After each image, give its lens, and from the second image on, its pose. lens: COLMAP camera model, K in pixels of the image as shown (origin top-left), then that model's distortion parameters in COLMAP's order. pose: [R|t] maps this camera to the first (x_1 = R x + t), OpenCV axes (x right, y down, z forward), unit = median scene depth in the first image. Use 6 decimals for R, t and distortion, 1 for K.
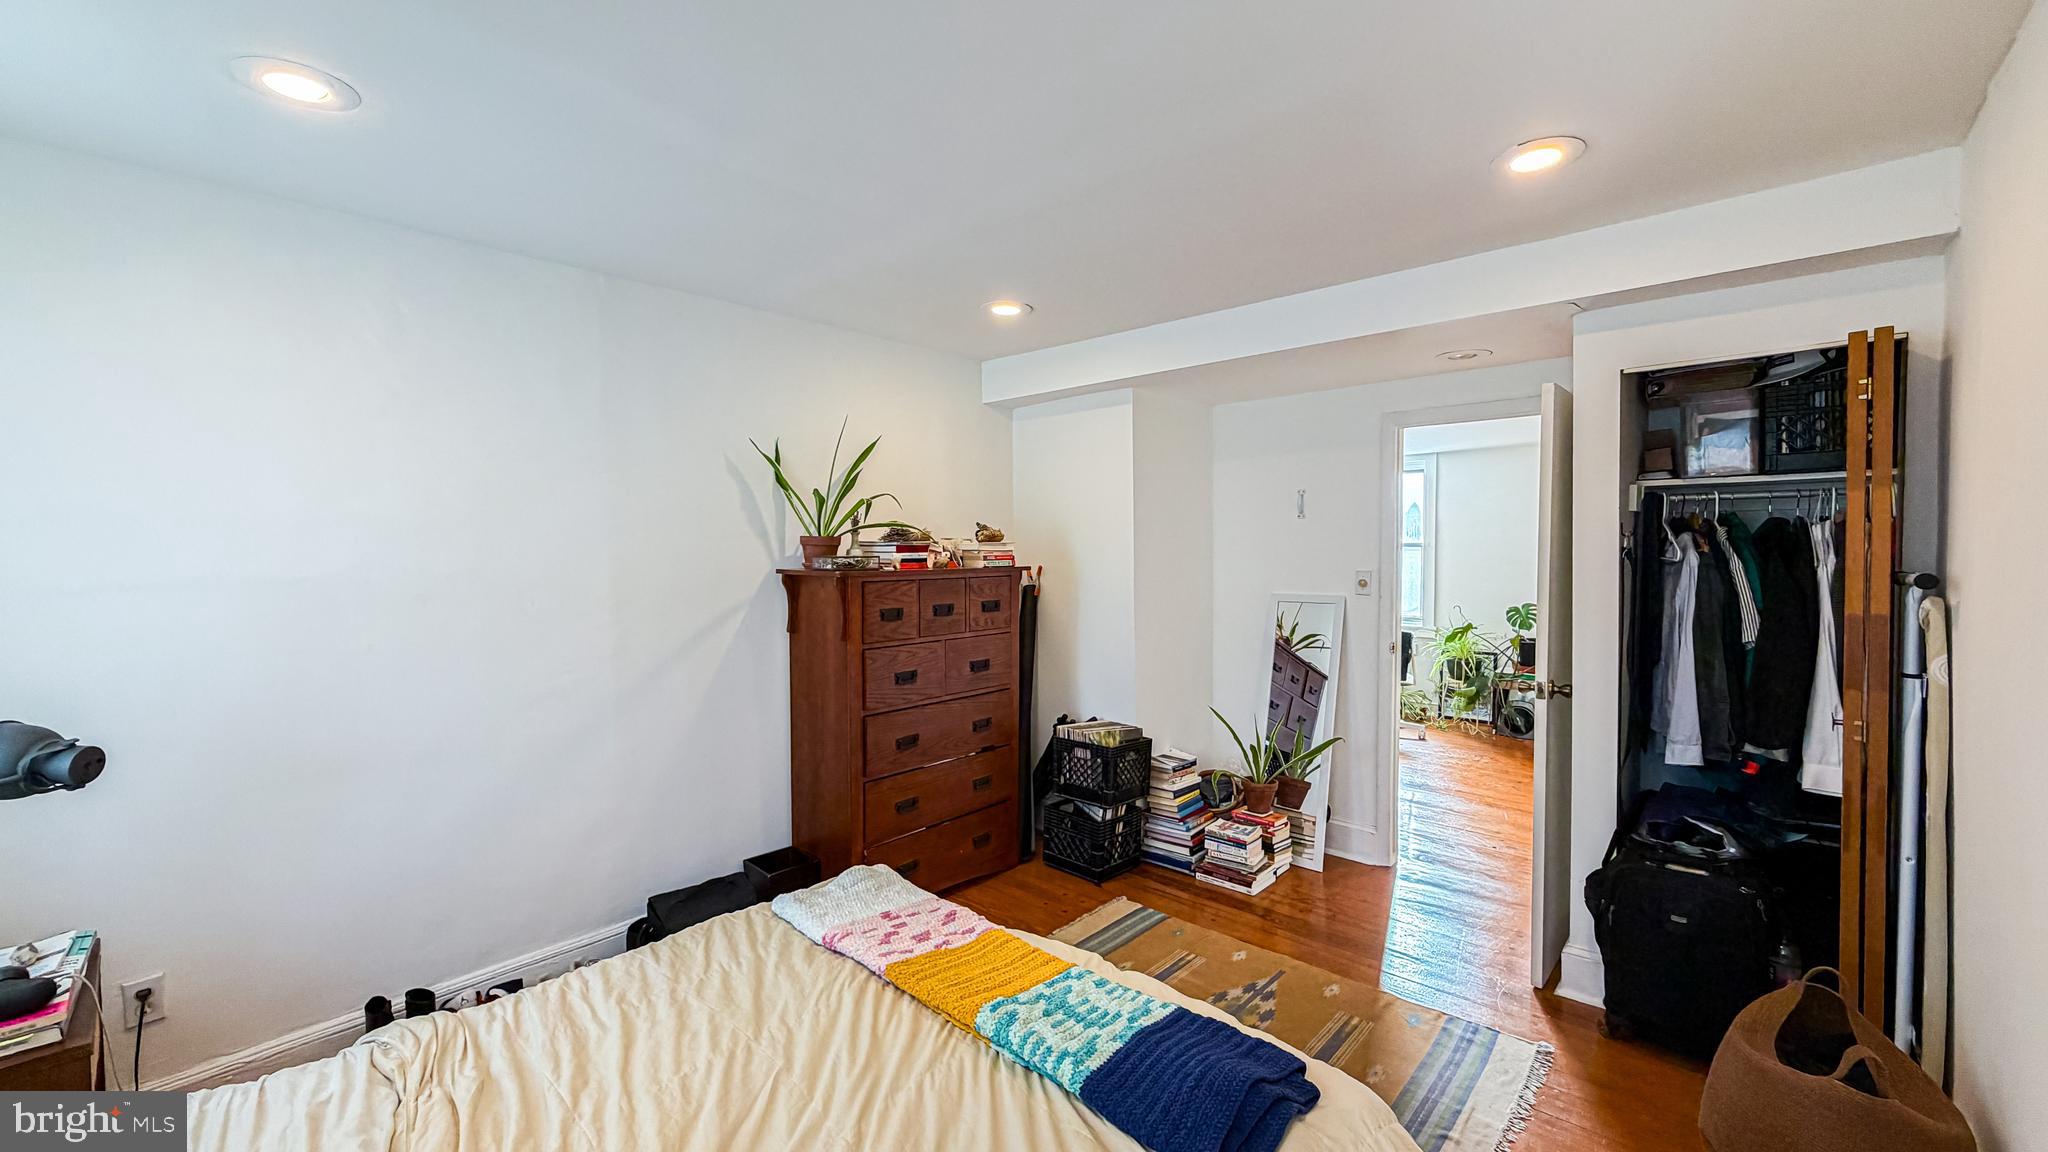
lens RADIAL K [[803.2, 0, 1028.1], [0, 803.2, 567.6], [0, 0, 1]] dist [0.001059, 0.000020]
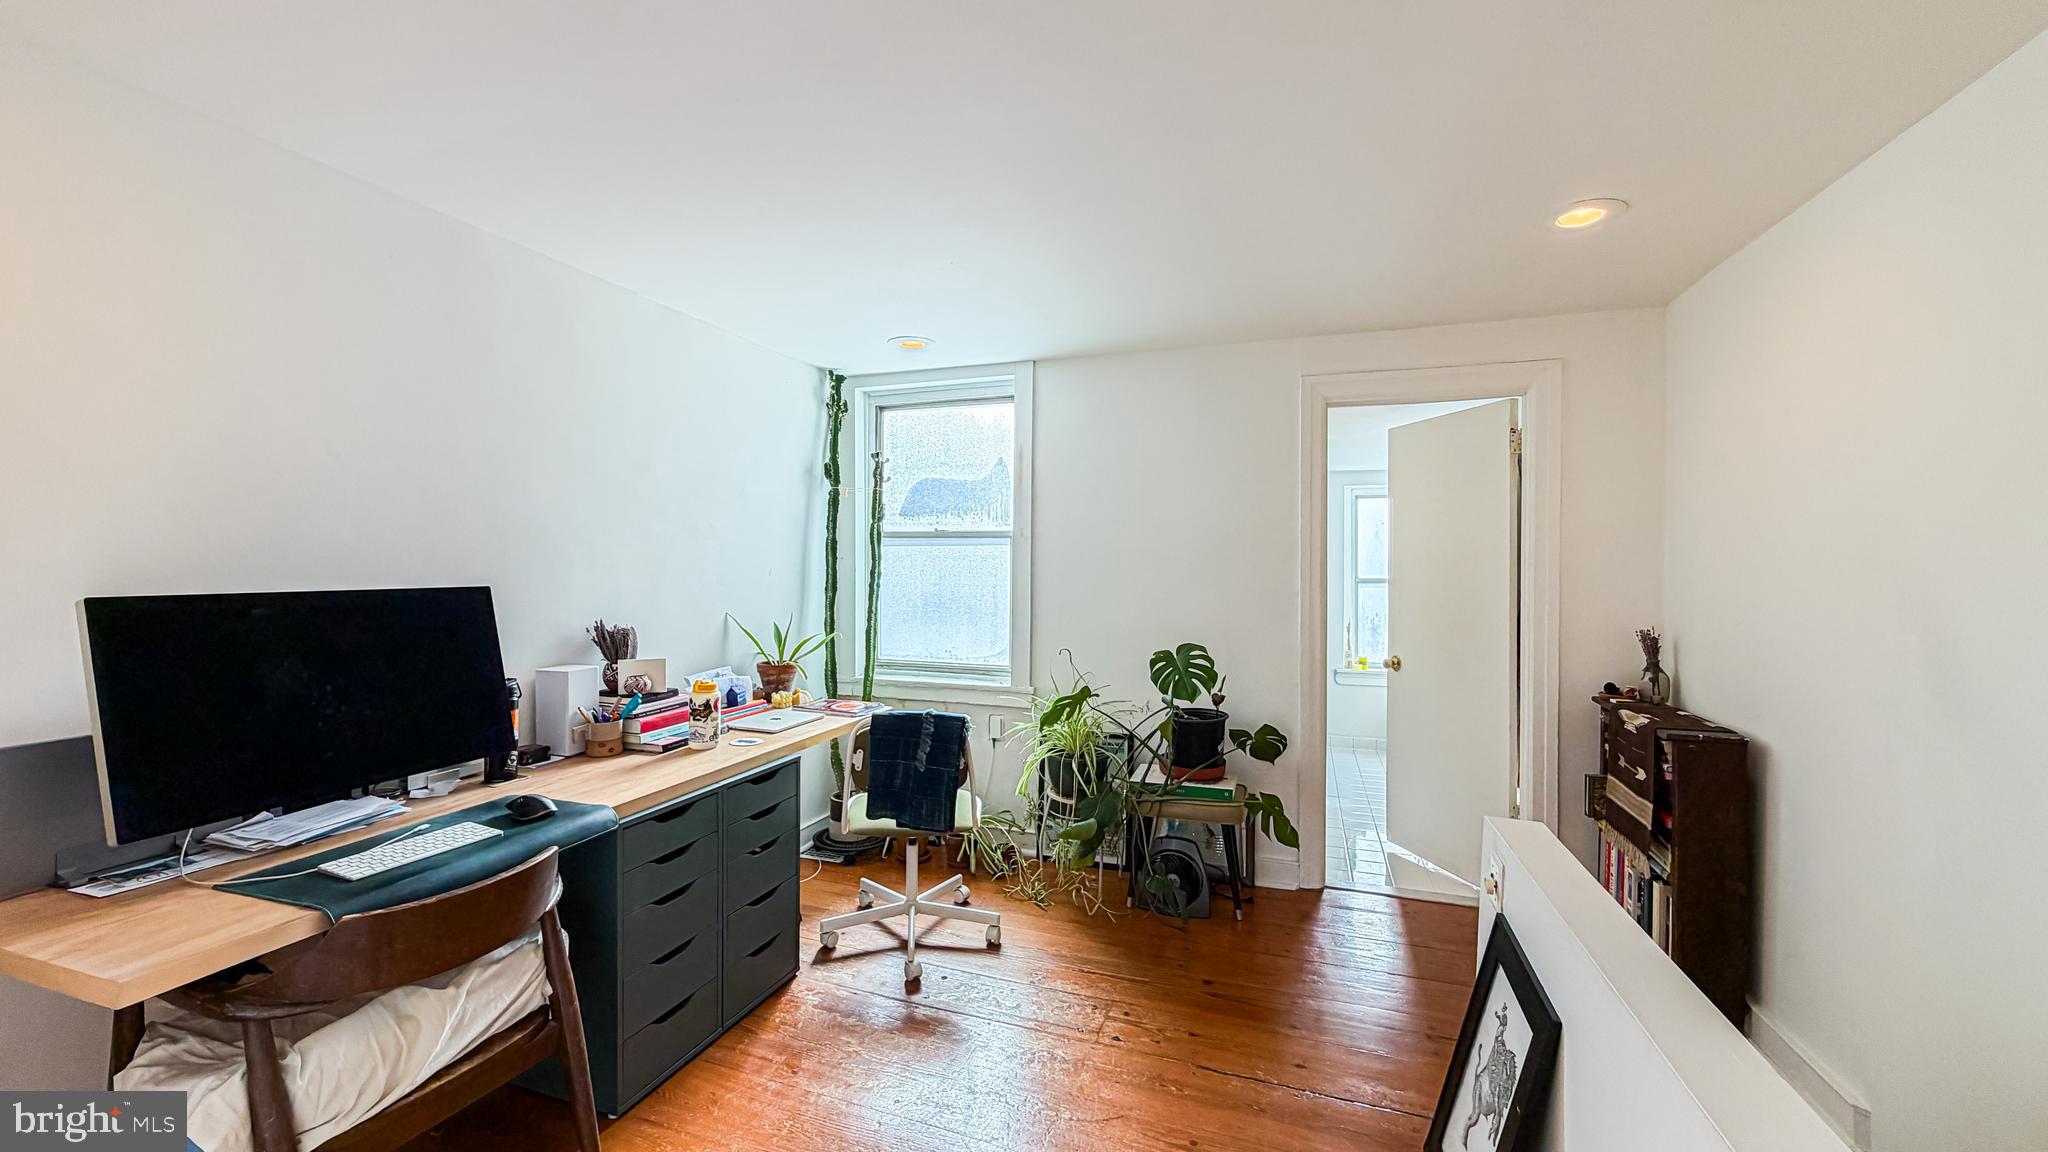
lens RADIAL K [[803.2, 0, 1023.4], [0, 803.2, 575.3], [0, 0, 1]] dist [0.001059, 0.000020]
pose [[0.921160, -0.000683, 0.389183, 0.320960], [0.004857, 0.999941, -0.009742, 0.005901], [-0.389154, 0.010865, 0.921109, 0.556967]]
